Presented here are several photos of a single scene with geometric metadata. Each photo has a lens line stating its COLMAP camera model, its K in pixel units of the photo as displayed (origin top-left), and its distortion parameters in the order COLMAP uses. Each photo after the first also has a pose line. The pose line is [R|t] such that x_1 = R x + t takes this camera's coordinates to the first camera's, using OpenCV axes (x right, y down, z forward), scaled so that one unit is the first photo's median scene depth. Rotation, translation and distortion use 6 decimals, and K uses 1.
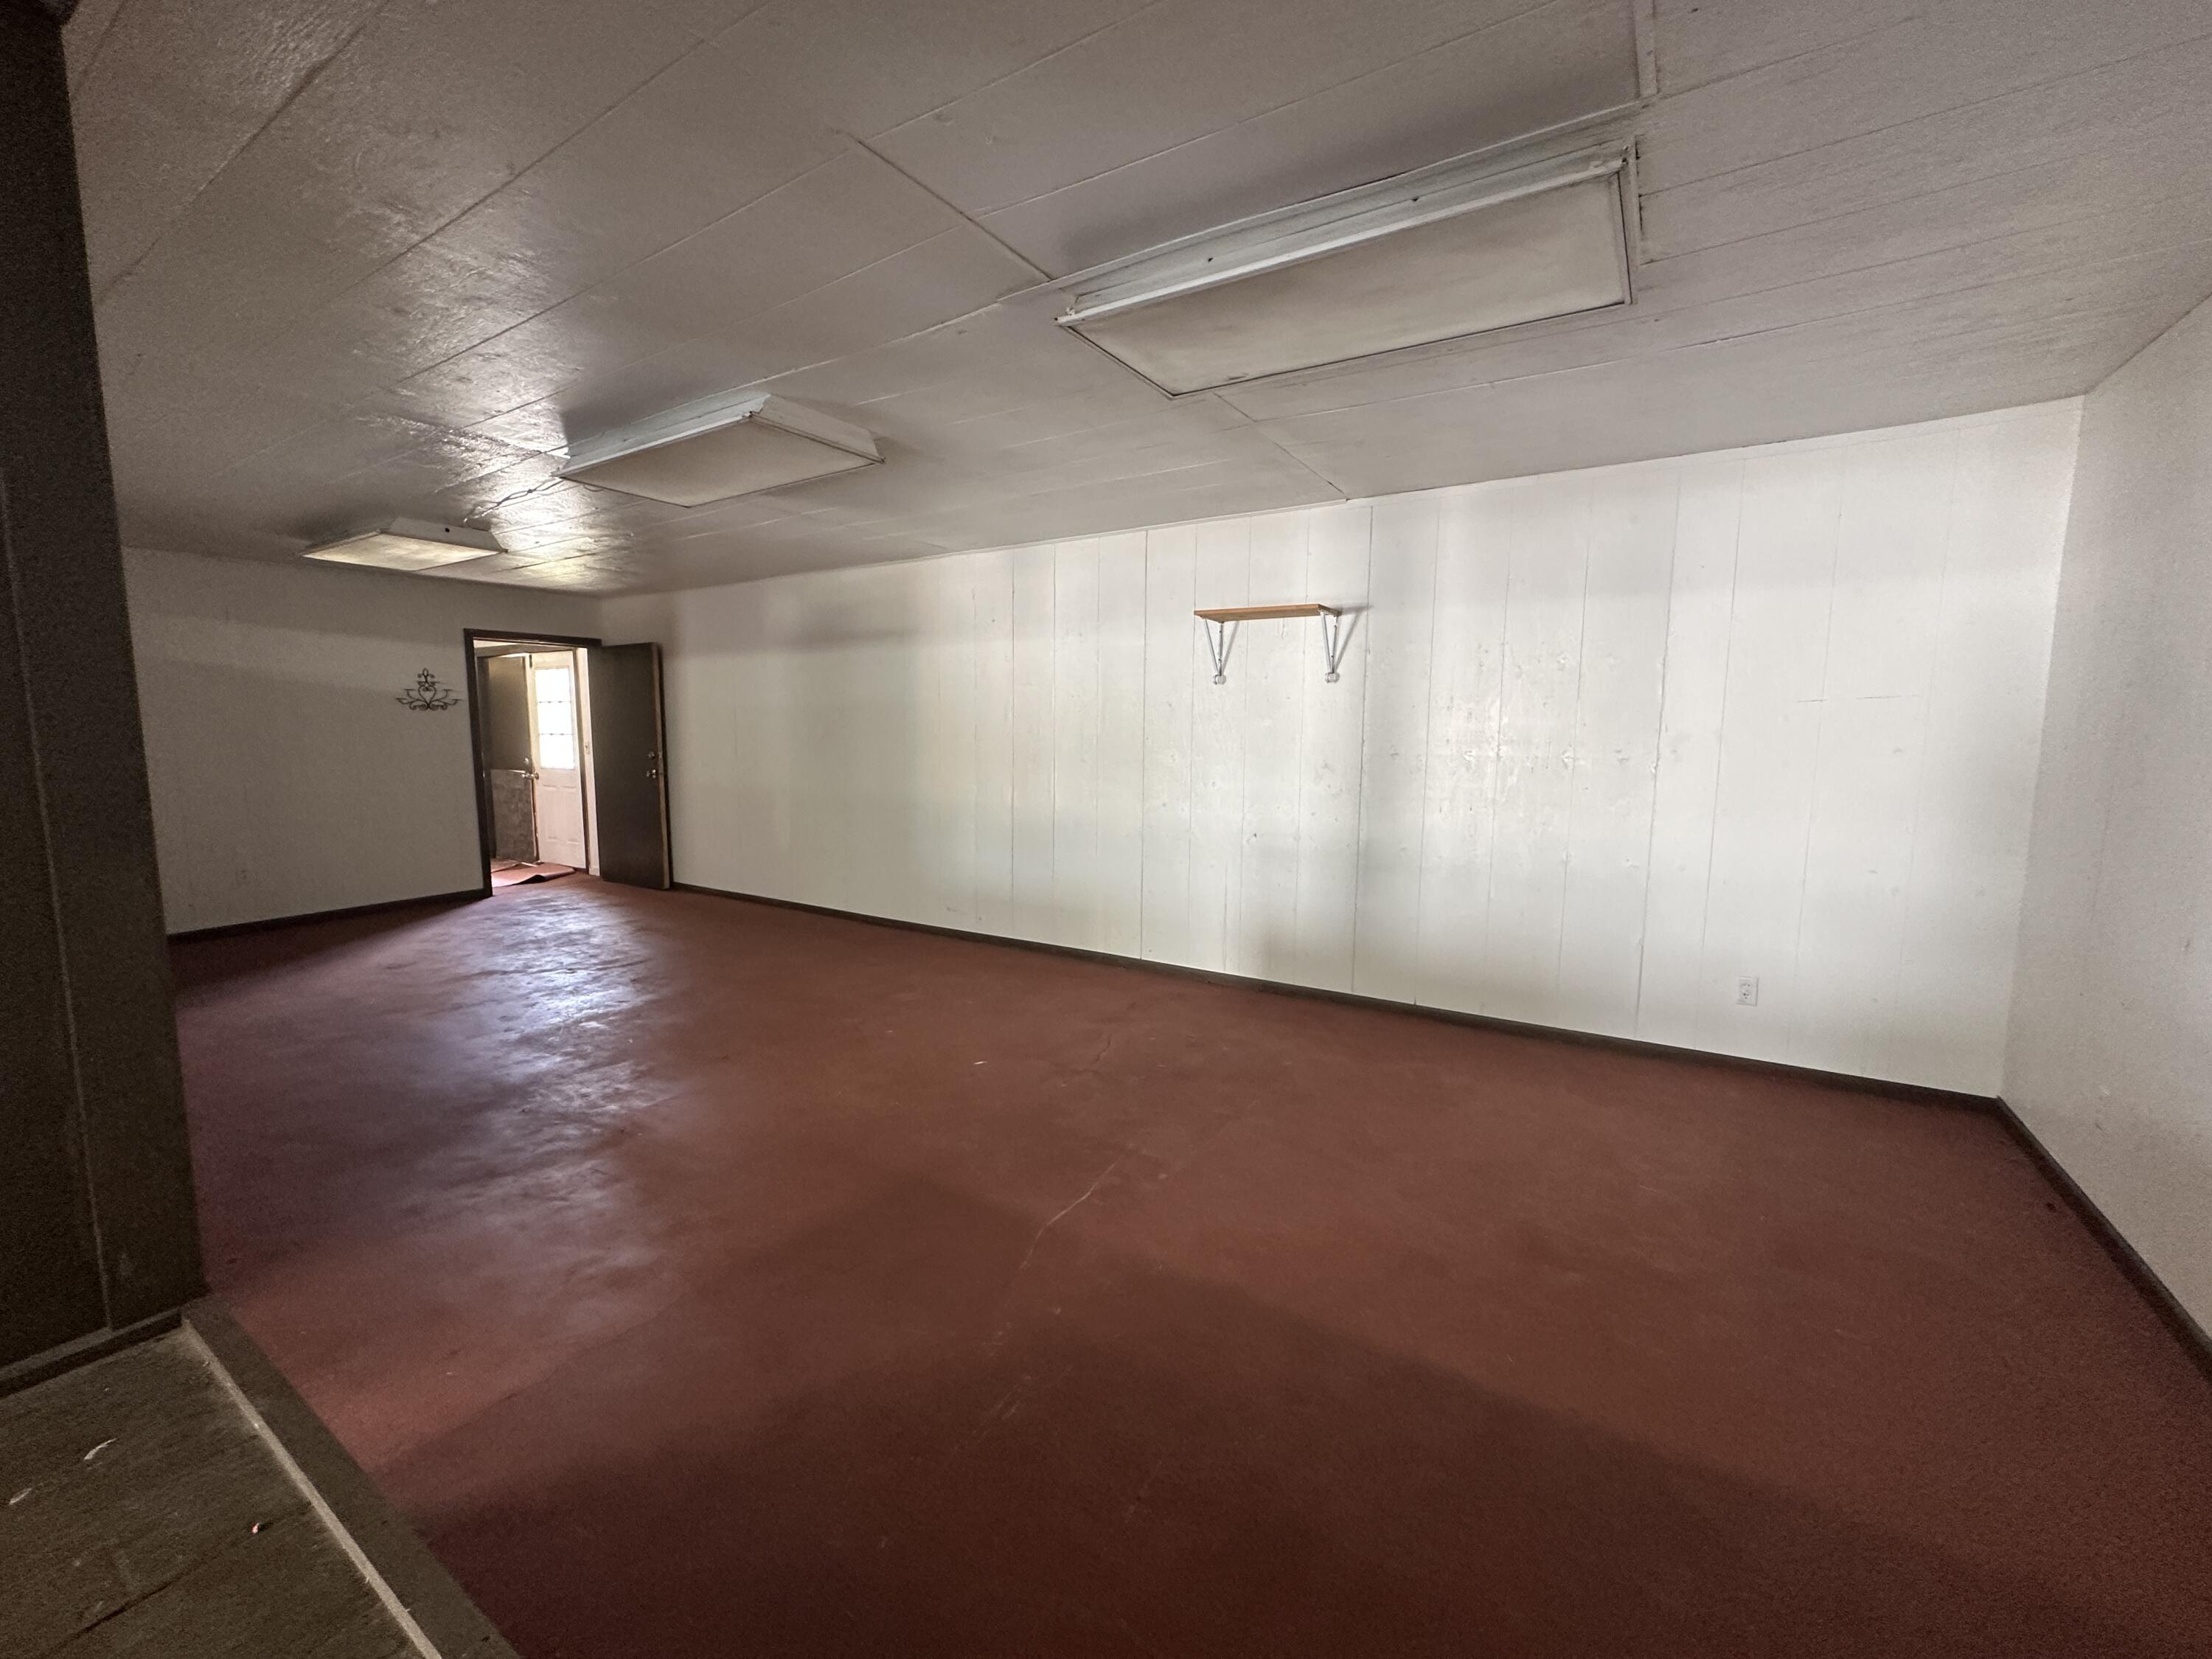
lens RADIAL K [[889.0, 0, 1104.5], [0, 889.0, 829.1], [0, 0, 1]] dist [0.002731, 0.000018]
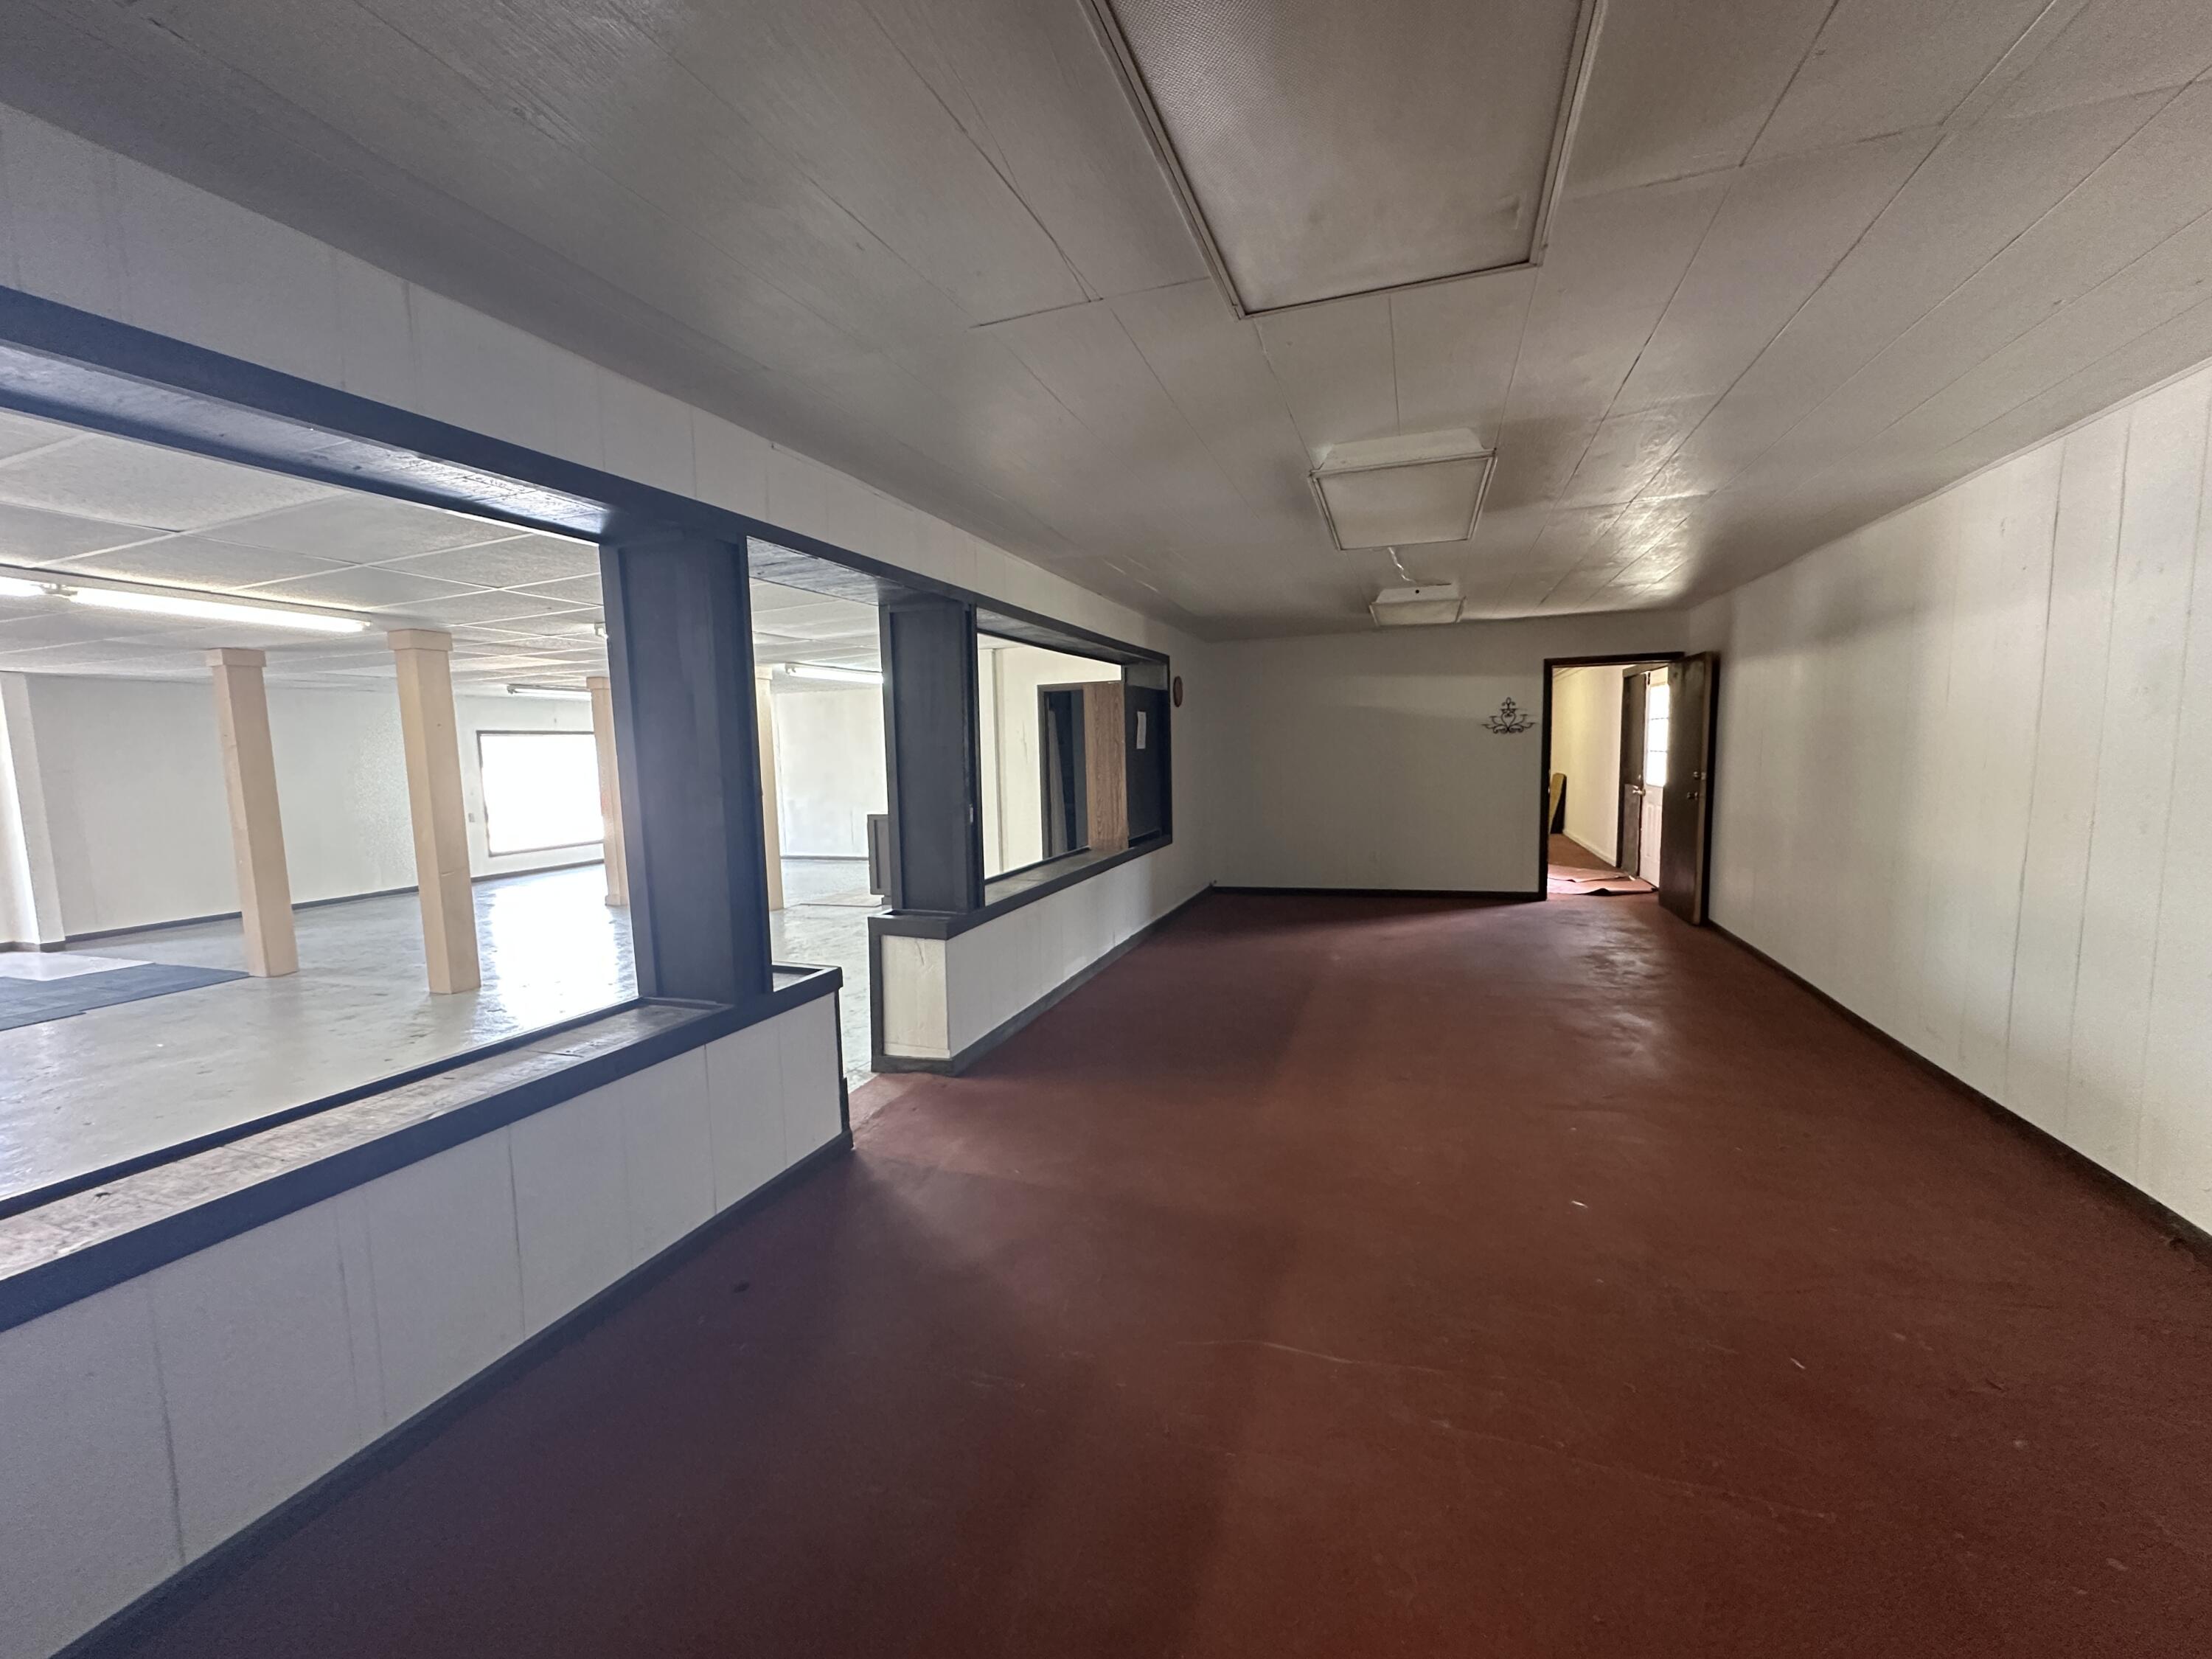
lens RADIAL K [[889.0, 0, 1104.2], [0, 889.0, 830.7], [0, 0, 1]] dist [0.002731, 0.000018]
pose [[0.221094, 0.086590, -0.971401, 0.266373], [-0.091136, 0.993526, 0.067819, -0.037297], [0.970985, 0.073535, 0.227555, 0.230766]]
